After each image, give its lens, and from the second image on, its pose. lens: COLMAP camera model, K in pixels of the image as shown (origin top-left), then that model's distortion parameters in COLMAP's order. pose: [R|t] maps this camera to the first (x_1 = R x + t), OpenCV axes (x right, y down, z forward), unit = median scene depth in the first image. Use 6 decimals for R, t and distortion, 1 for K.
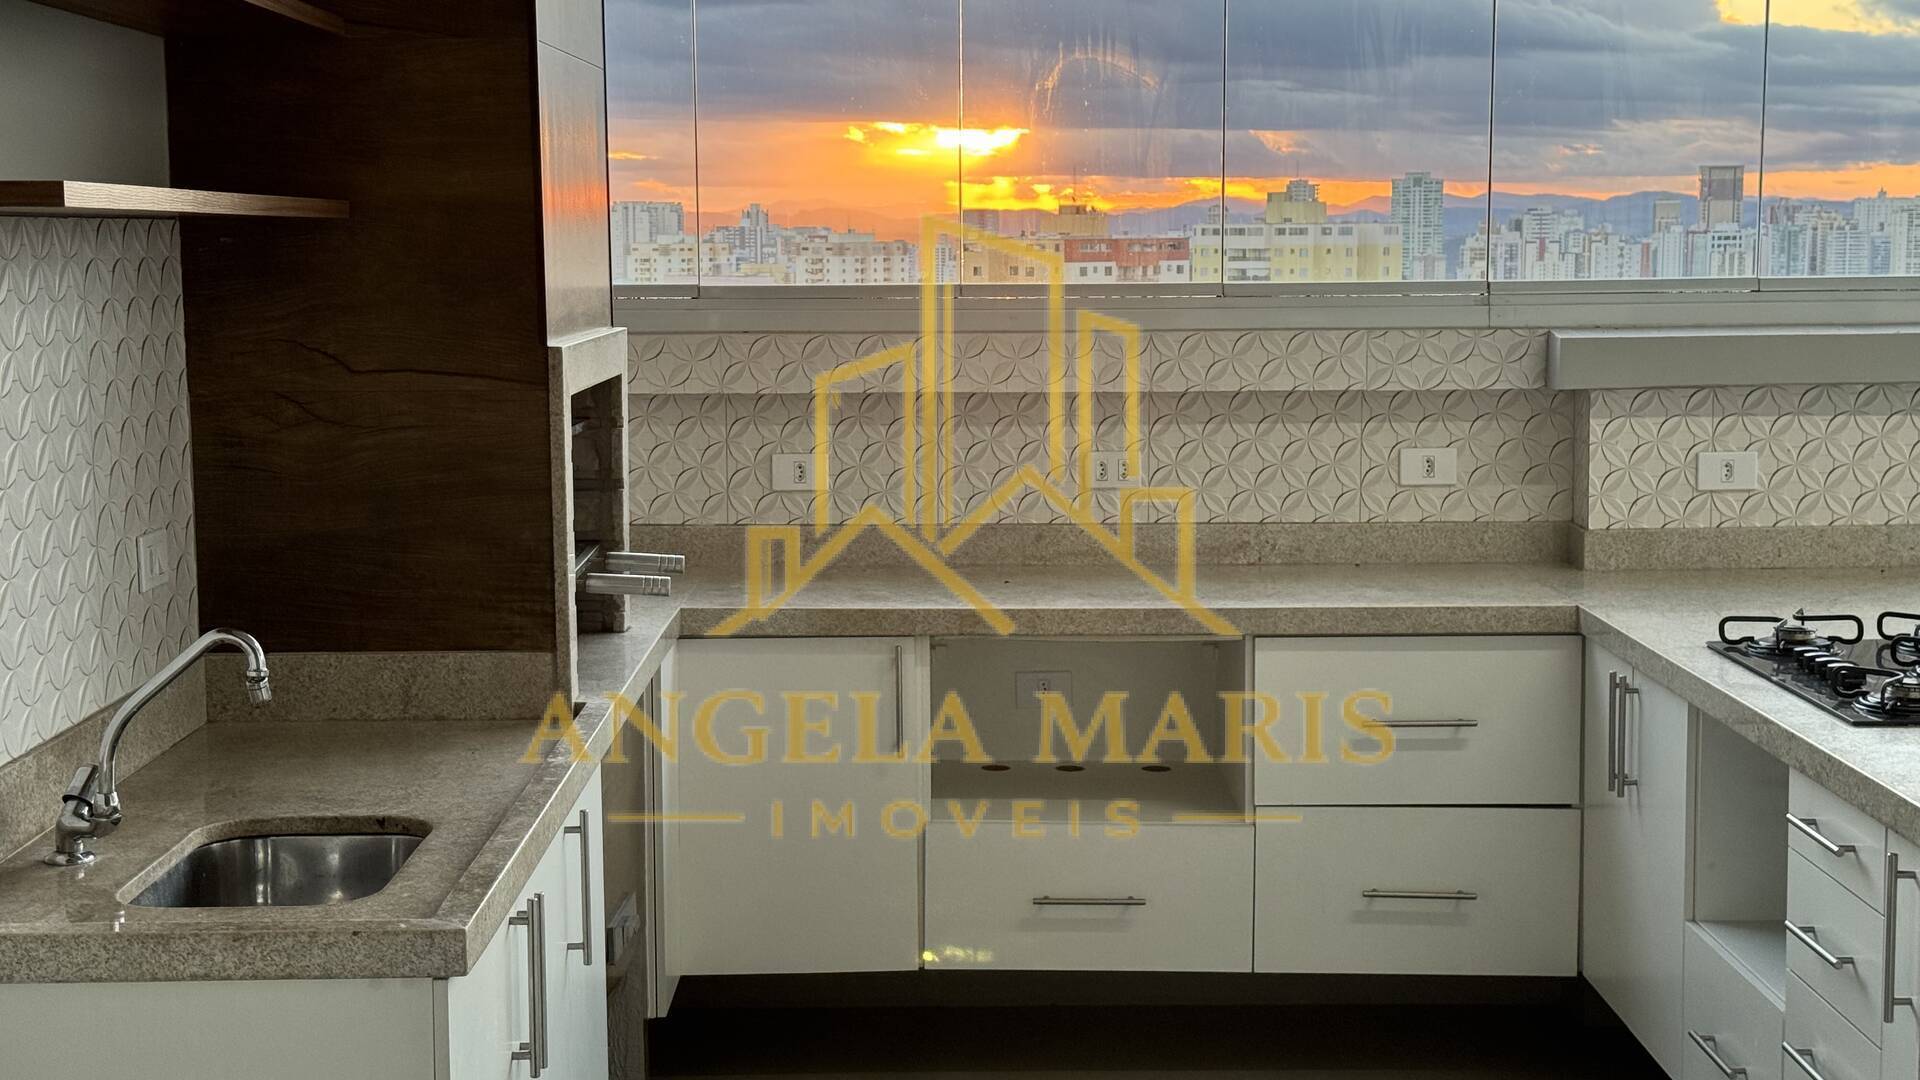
lens RADIAL K [[2742.9, 0, 953.6], [0, 2742.9, 542.0], [0, 0, 1]] dist [0.142595, 0.000000]
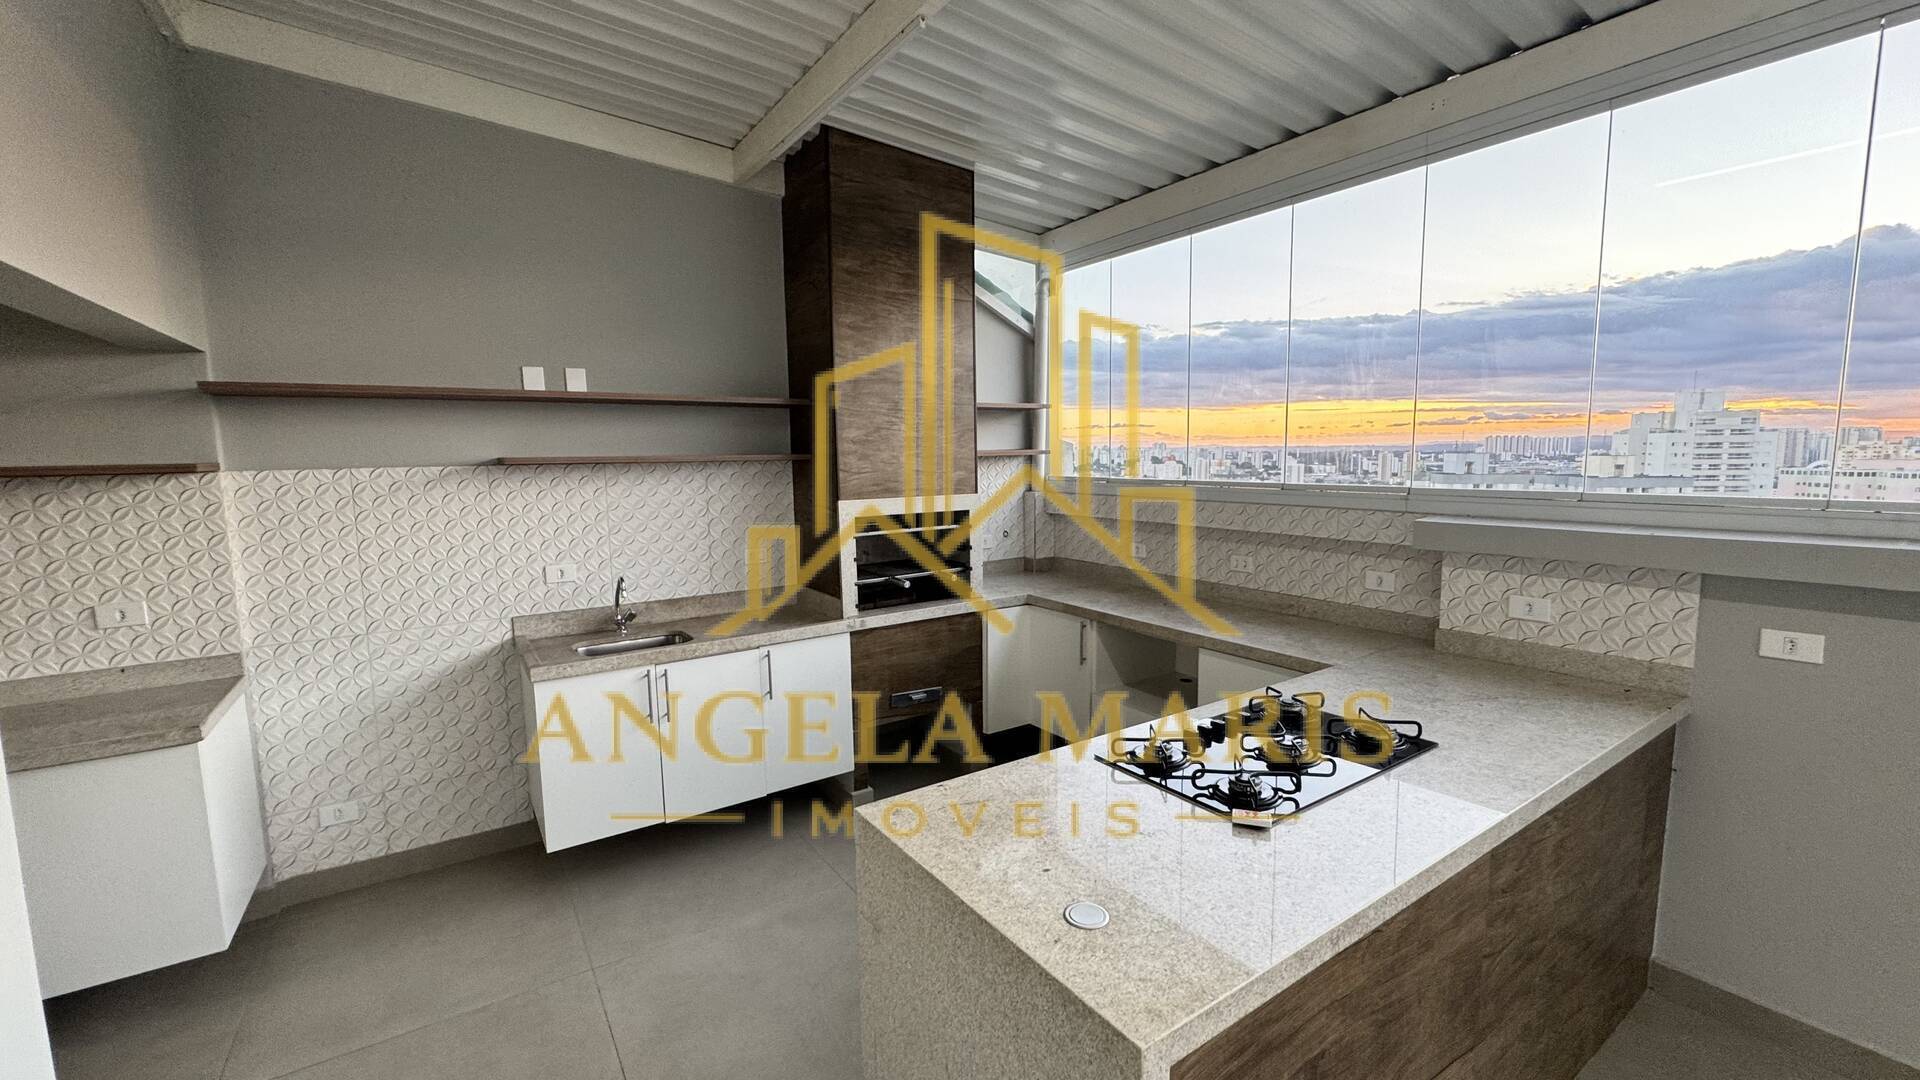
lens RADIAL K [[774.8, 0, 966.6], [0, 774.8, 537.7], [0, 0, 1]] dist [-0.002292, 0.000502]
pose [[0.563584, 0.090275, -0.821111, 0.539020], [-0.083572, 0.995142, 0.052047, -0.073689], [0.821821, 0.039289, 0.568390, 0.531835]]
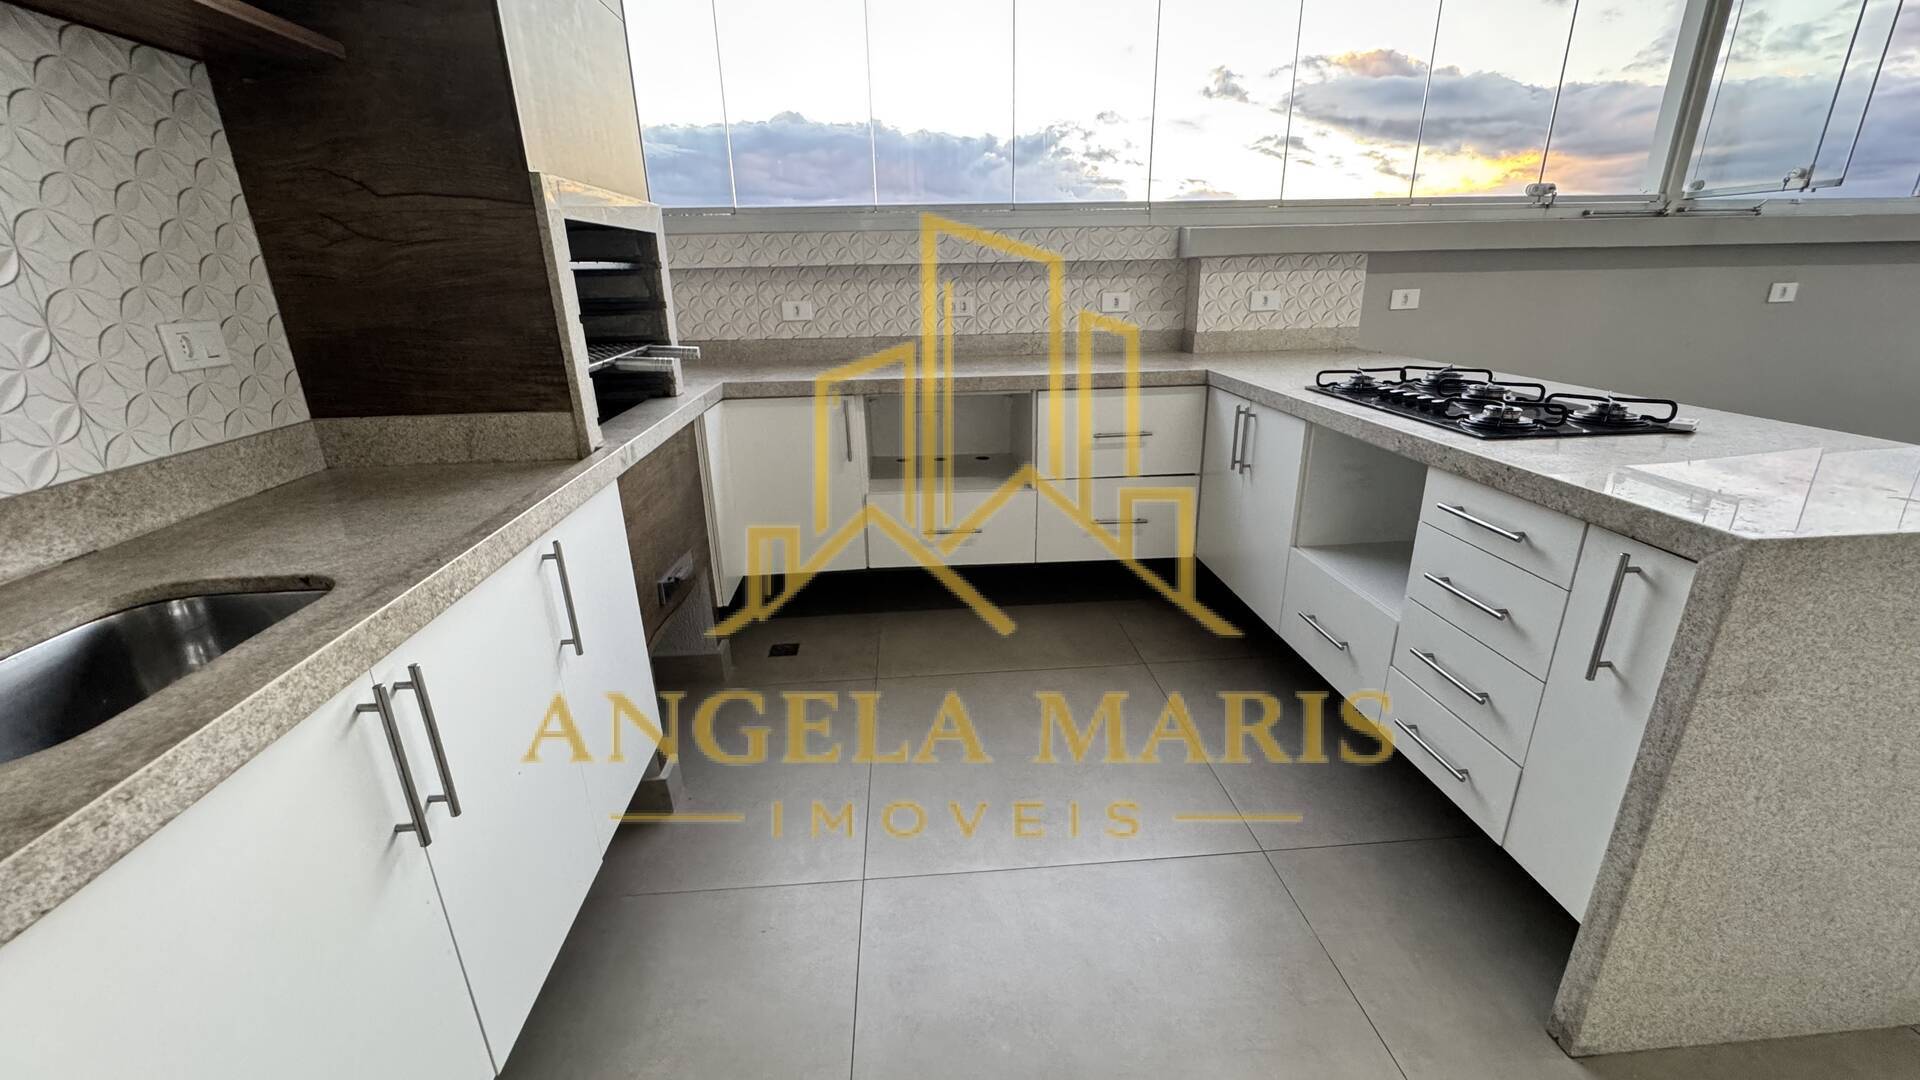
lens RADIAL K [[774.8, 0, 960.2], [0, 774.8, 543.6], [0, 0, 1]] dist [-0.002292, 0.000502]
pose [[0.997122, -0.037632, 0.065812, 0.019718], [0.022228, 0.975073, 0.220770, 0.019618], [-0.072480, -0.218672, 0.973103, 0.504389]]
